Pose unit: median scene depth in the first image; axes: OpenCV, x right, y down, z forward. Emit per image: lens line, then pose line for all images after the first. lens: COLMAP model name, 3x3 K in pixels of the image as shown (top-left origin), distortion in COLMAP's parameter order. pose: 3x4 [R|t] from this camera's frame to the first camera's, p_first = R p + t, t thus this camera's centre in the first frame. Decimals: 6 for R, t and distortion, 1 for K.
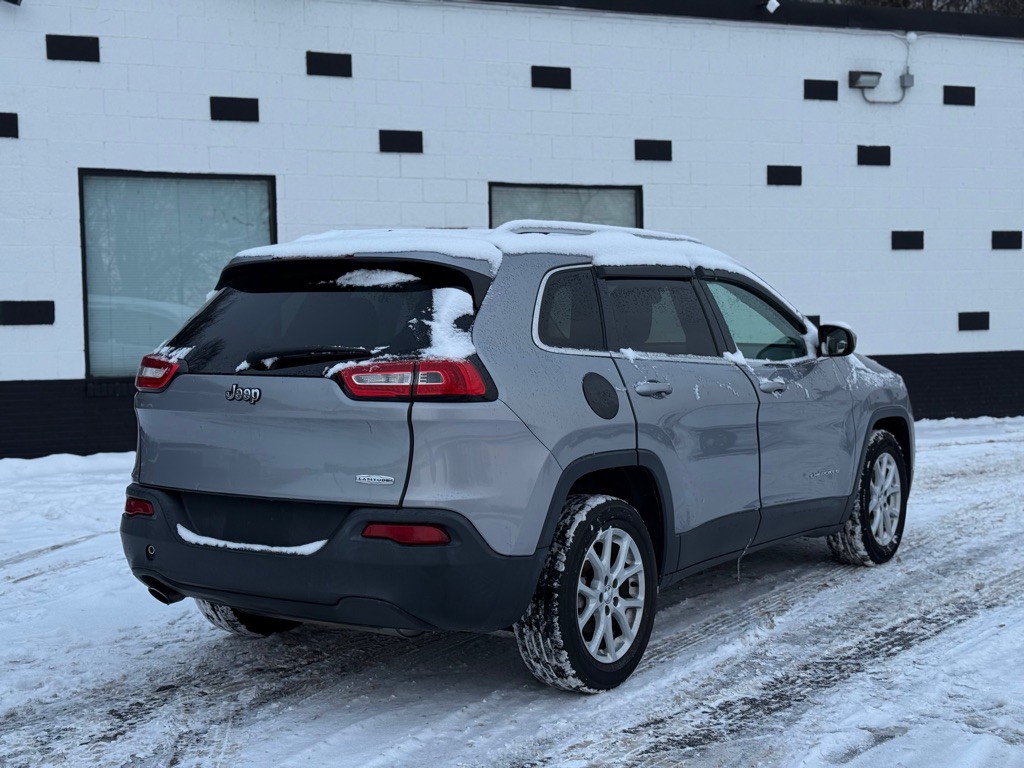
lens RADIAL K [[1421.2, 0, 514.4], [0, 1421.2, 382.5], [0, 0, 1]] dist [0.131495, 0.000000]
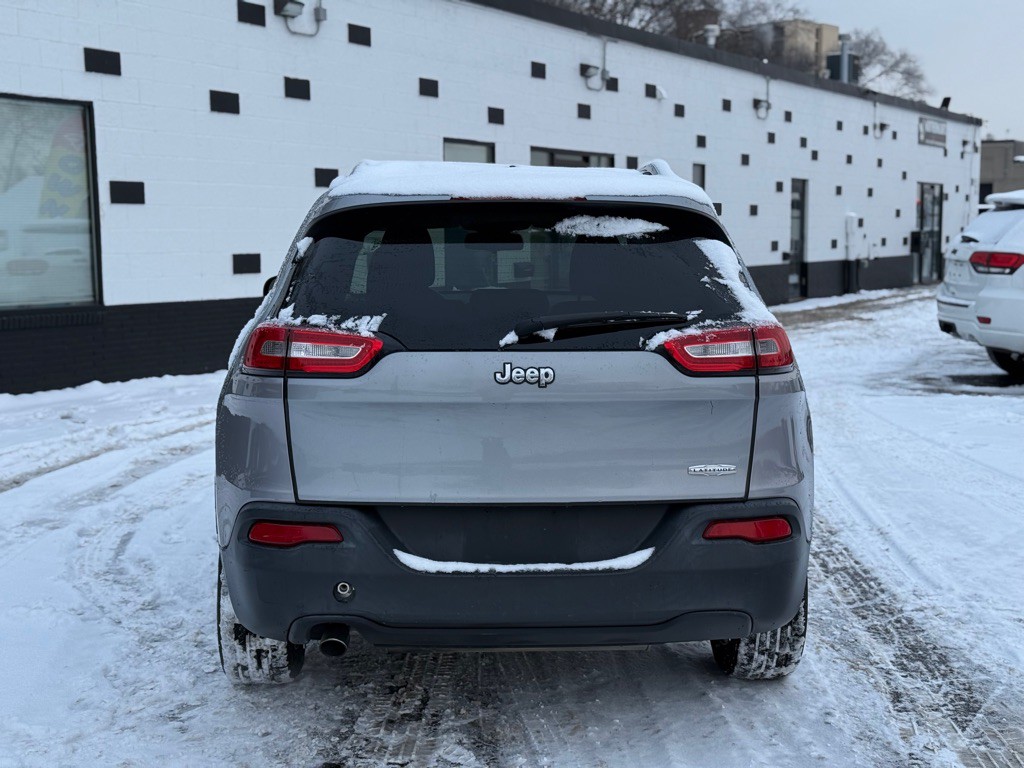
lens RADIAL K [[1421.2, 0, 510.2], [0, 1421.2, 387.9], [0, 0, 1]] dist [0.131495, 0.000000]
pose [[0.798481, -0.054491, 0.599548, -0.642699], [0.022702, 0.997912, 0.060463, -0.031193], [-0.601591, -0.034668, 0.798051, 0.371990]]
